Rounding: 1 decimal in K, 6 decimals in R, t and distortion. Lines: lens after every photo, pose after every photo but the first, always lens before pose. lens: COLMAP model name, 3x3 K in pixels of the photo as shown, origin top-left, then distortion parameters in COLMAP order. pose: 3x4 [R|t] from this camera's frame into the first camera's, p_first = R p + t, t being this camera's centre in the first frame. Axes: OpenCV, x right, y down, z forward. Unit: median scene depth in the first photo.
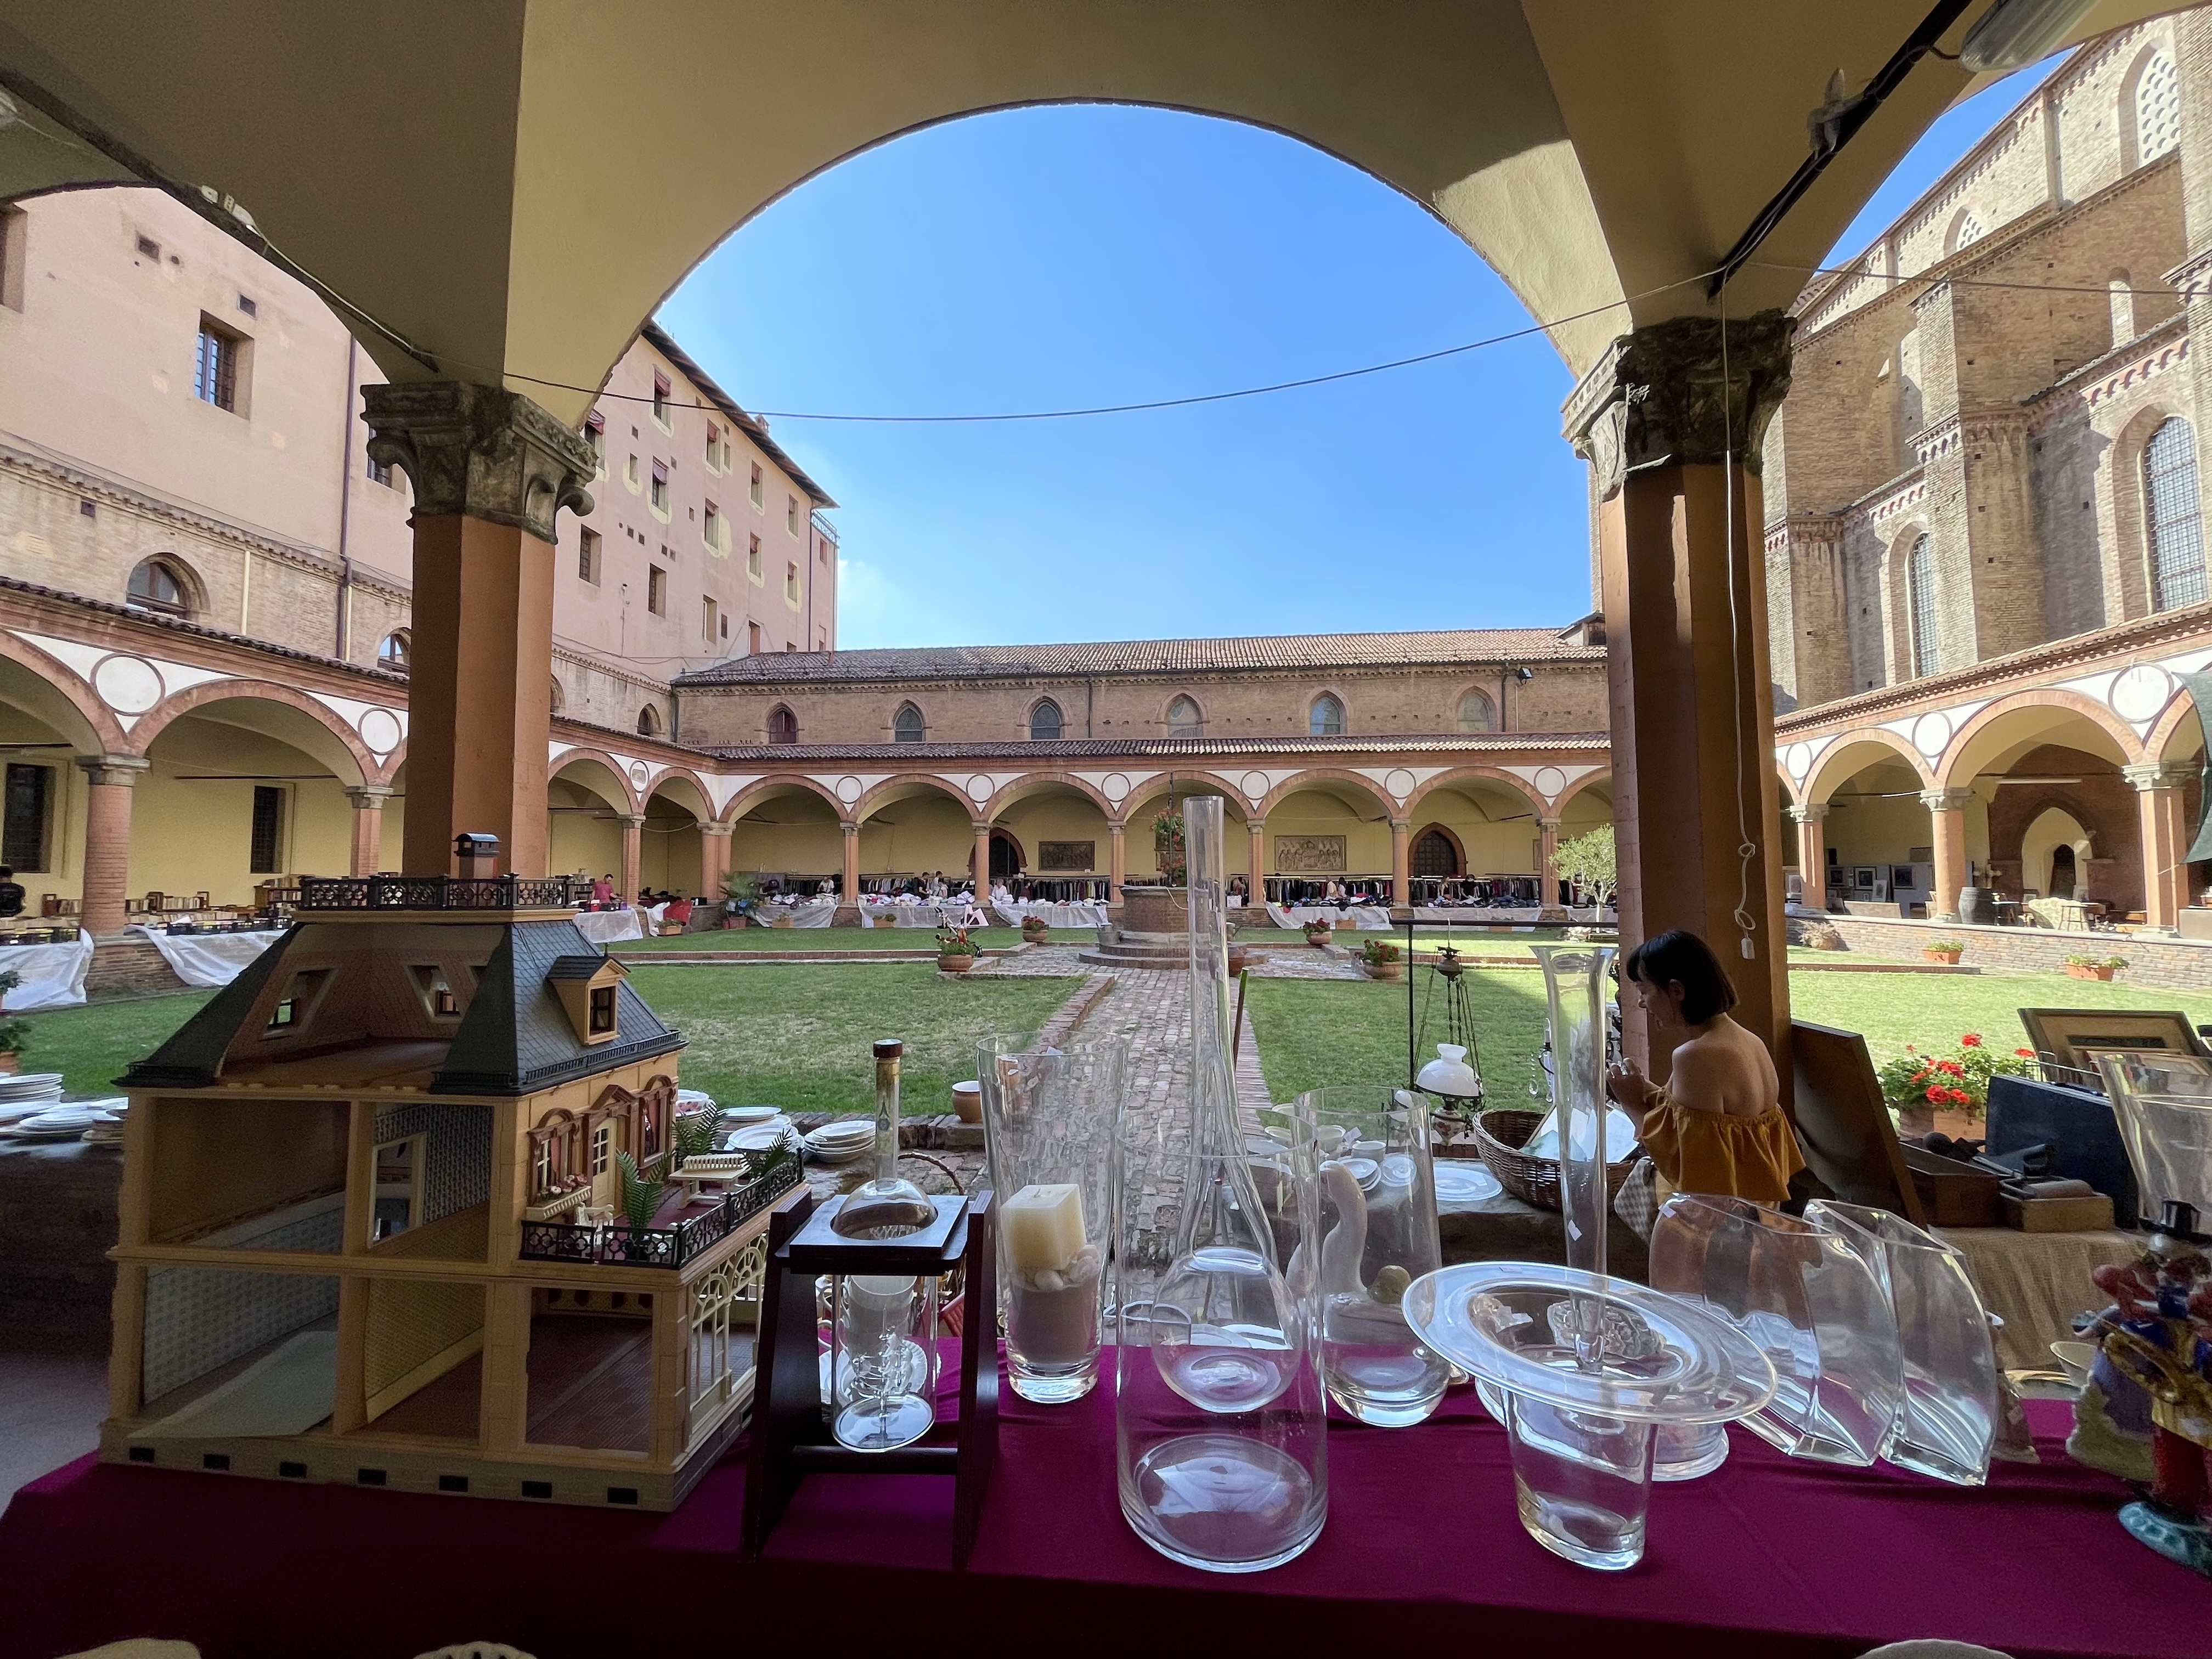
lens RADIAL K [[895.7, 0, 1115.1], [0, 895.7, 835.2], [0, 0, 1]] dist [-0.003446, -0.000052]
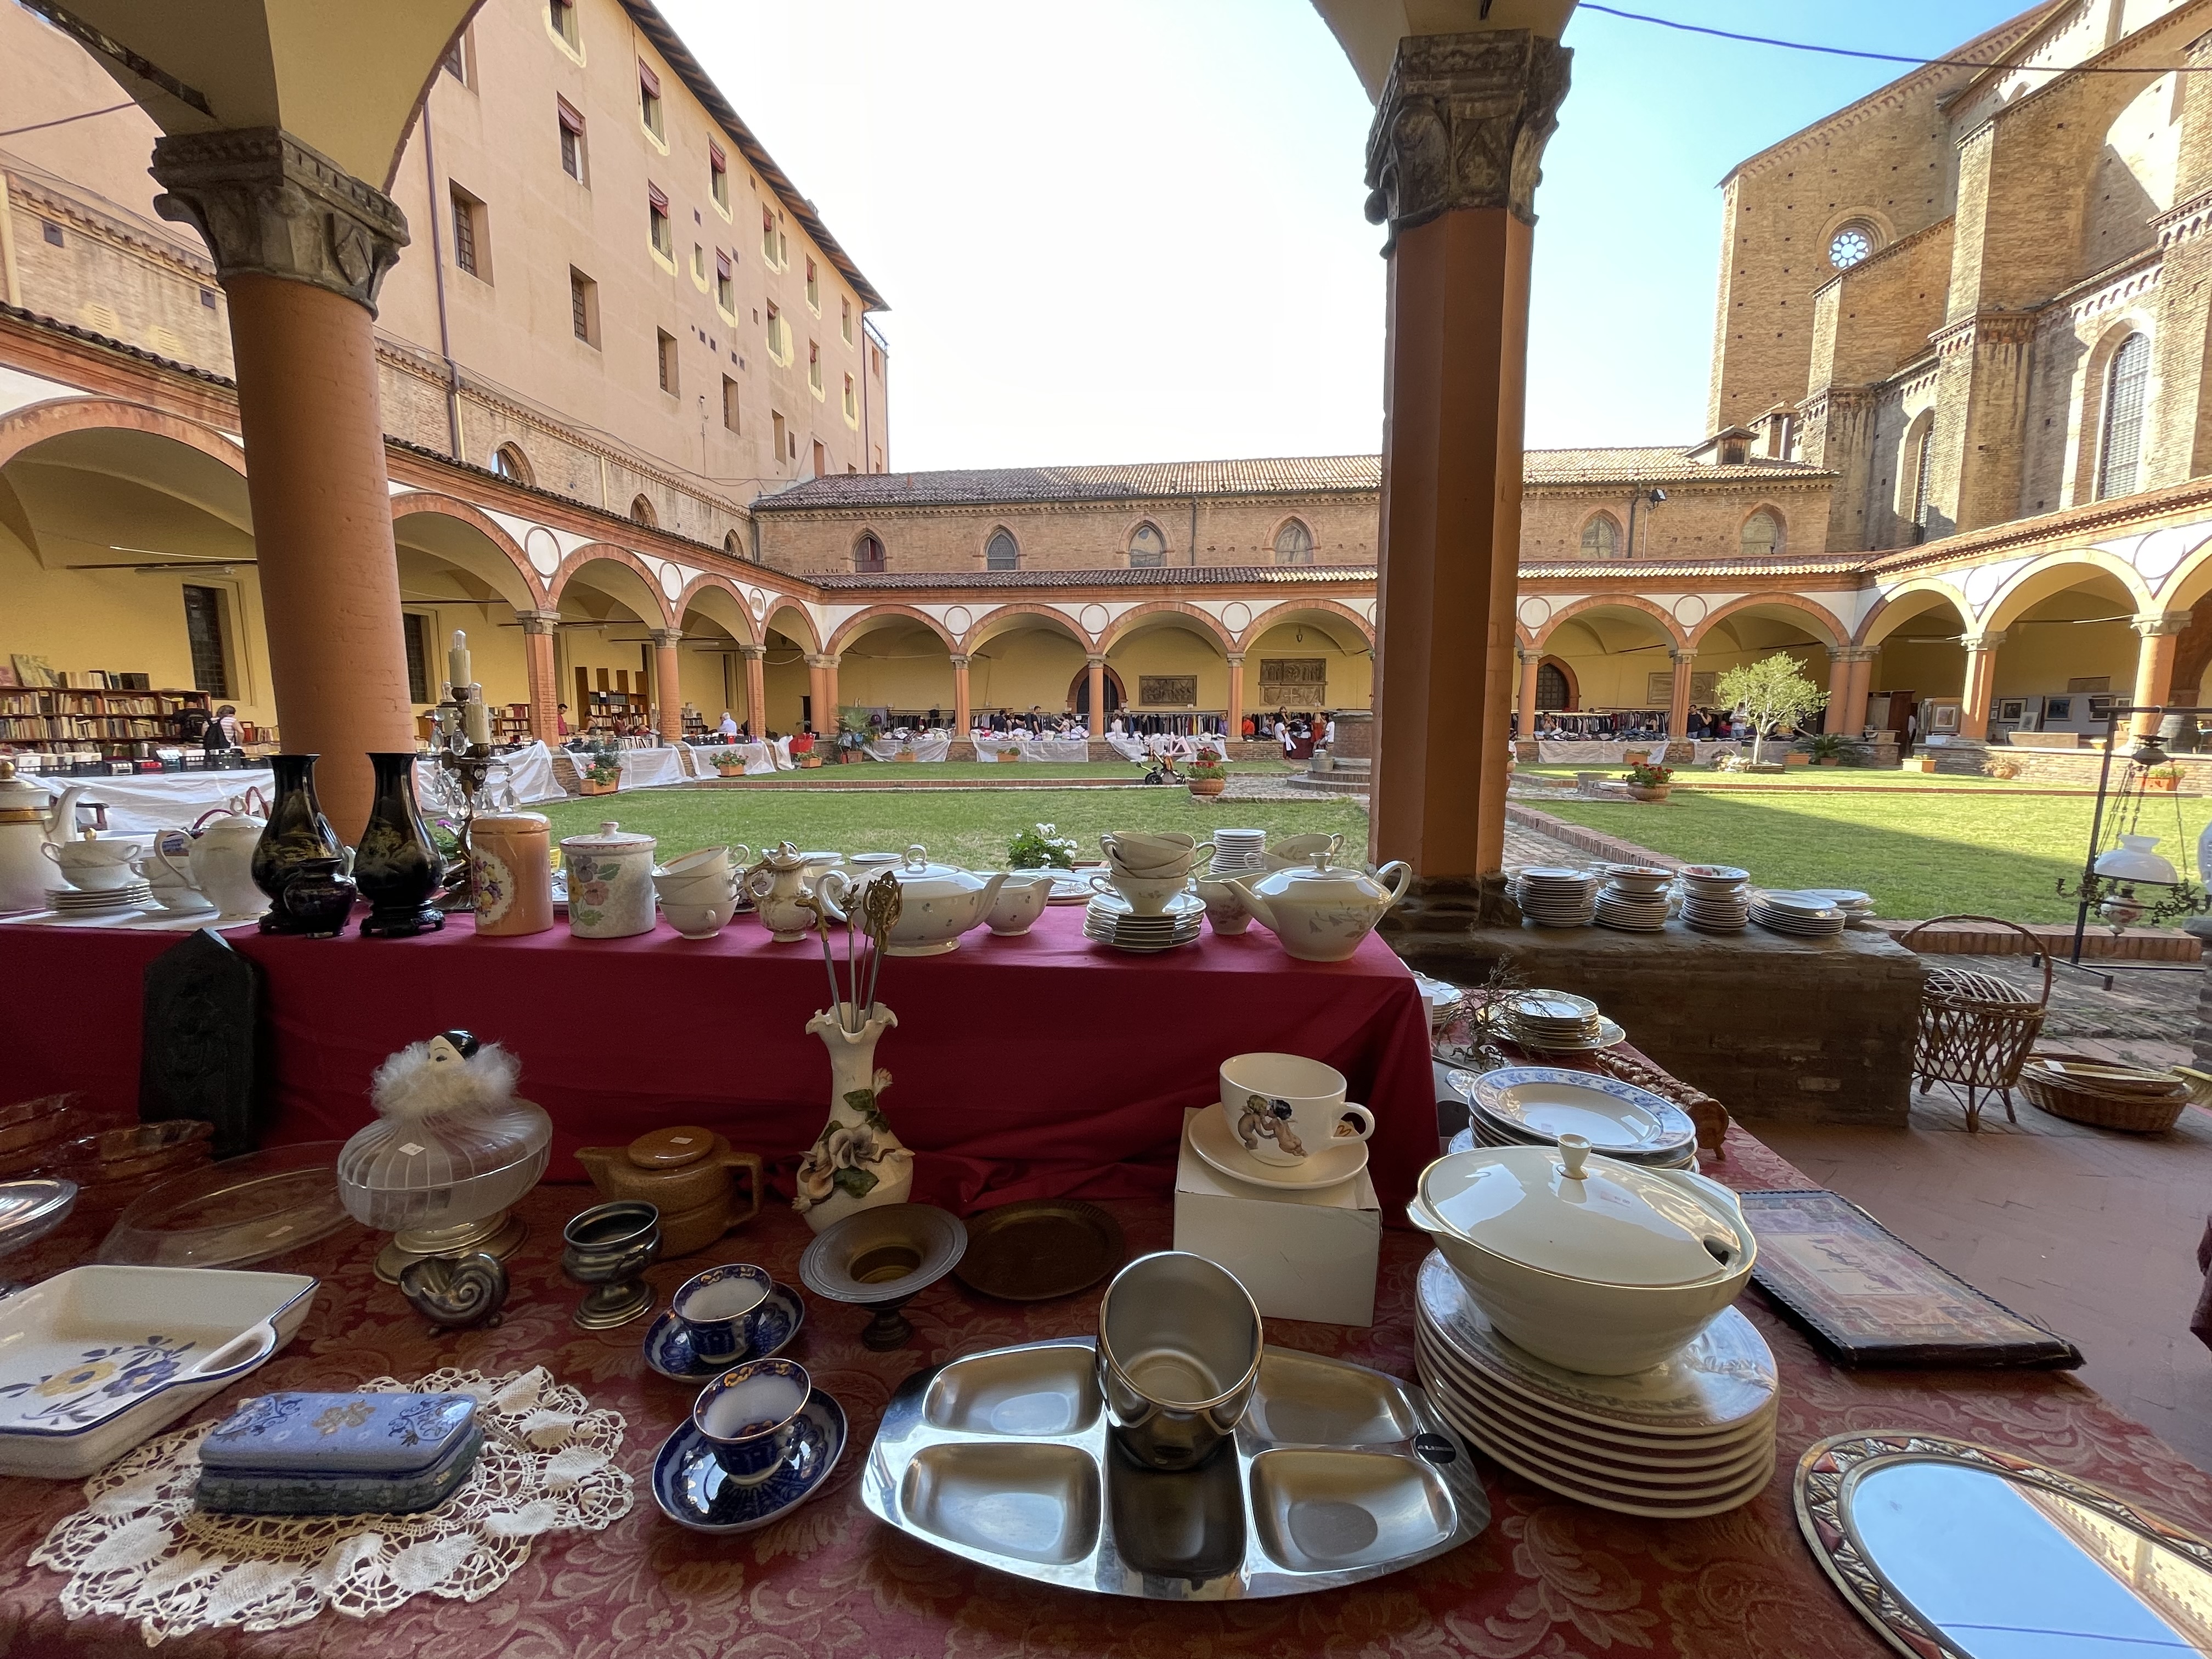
lens RADIAL K [[895.7, 0, 1107.3], [0, 895.7, 833.9], [0, 0, 1]] dist [-0.003446, -0.000052]
pose [[0.999988, -0.000113, -0.004839, -0.139253], [0.000940, 0.985227, 0.171253, 0.011766], [0.004748, -0.171256, 0.985215, 0.004471]]
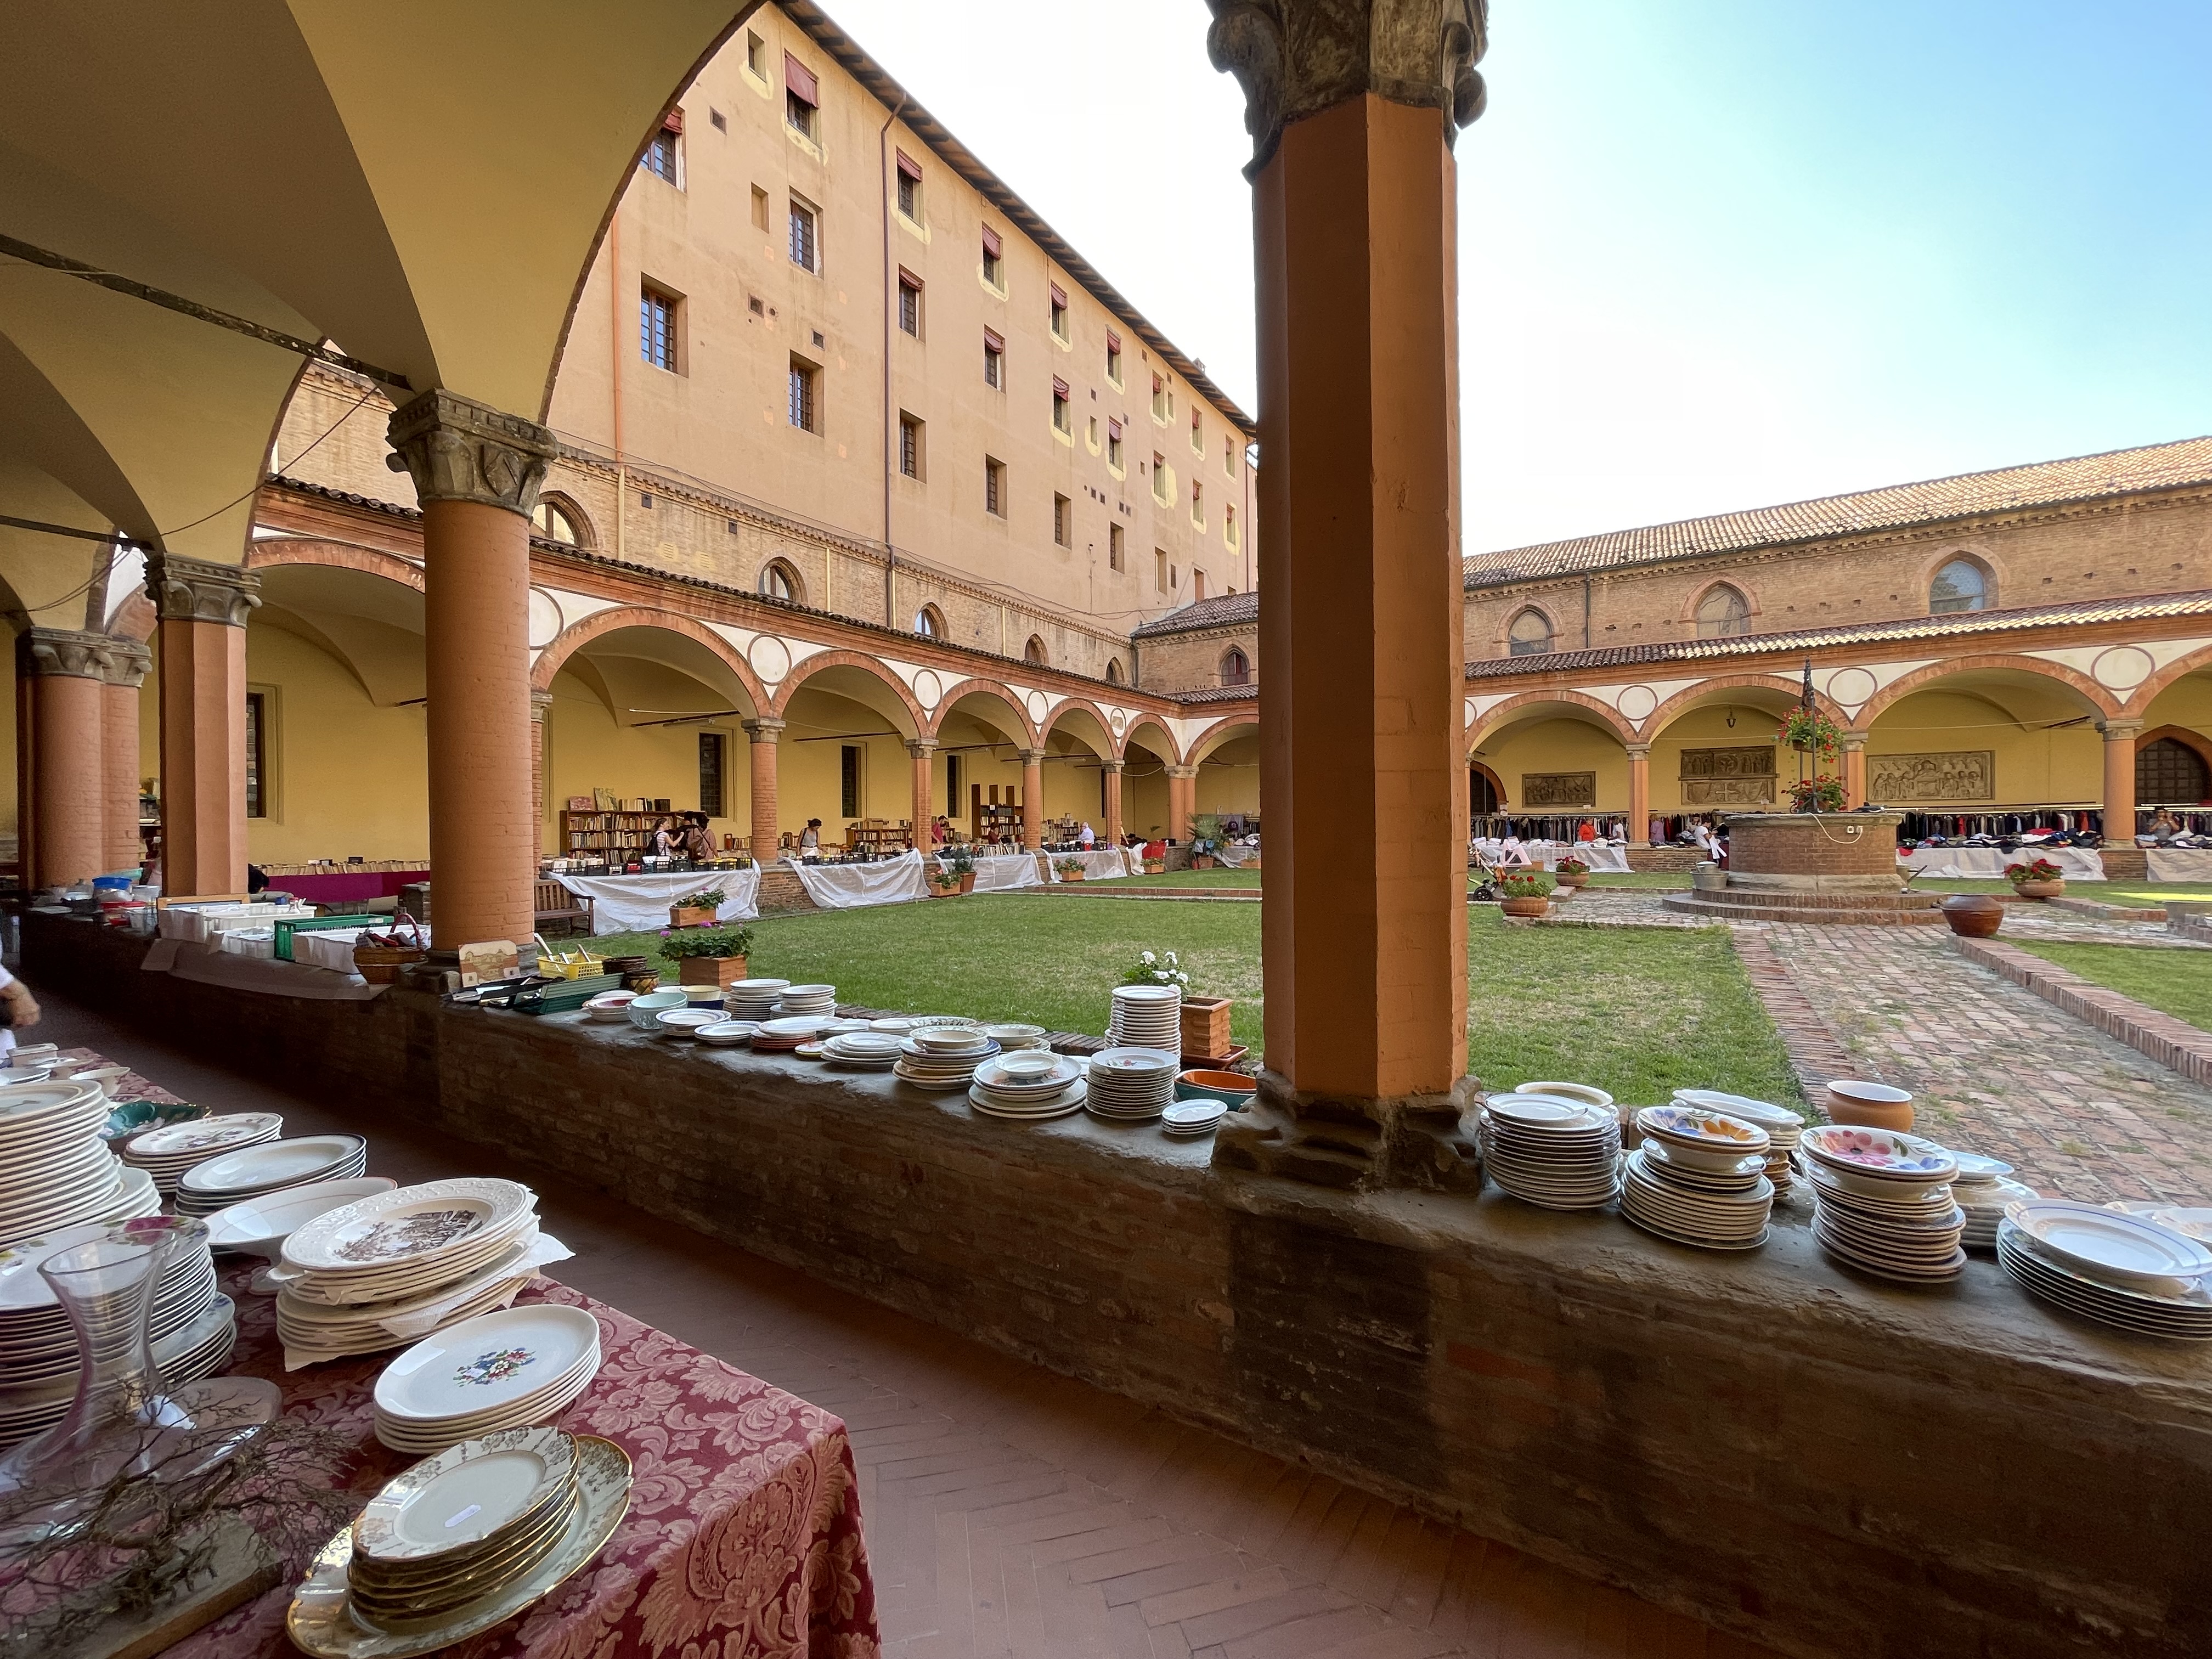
lens RADIAL K [[895.7, 0, 1108.7], [0, 895.7, 833.9], [0, 0, 1]] dist [-0.003446, -0.000052]
pose [[0.898739, -0.006212, -0.438440, -0.078489], [0.030775, 0.998328, 0.048938, 0.011675], [0.437403, -0.057476, 0.897427, 0.046642]]
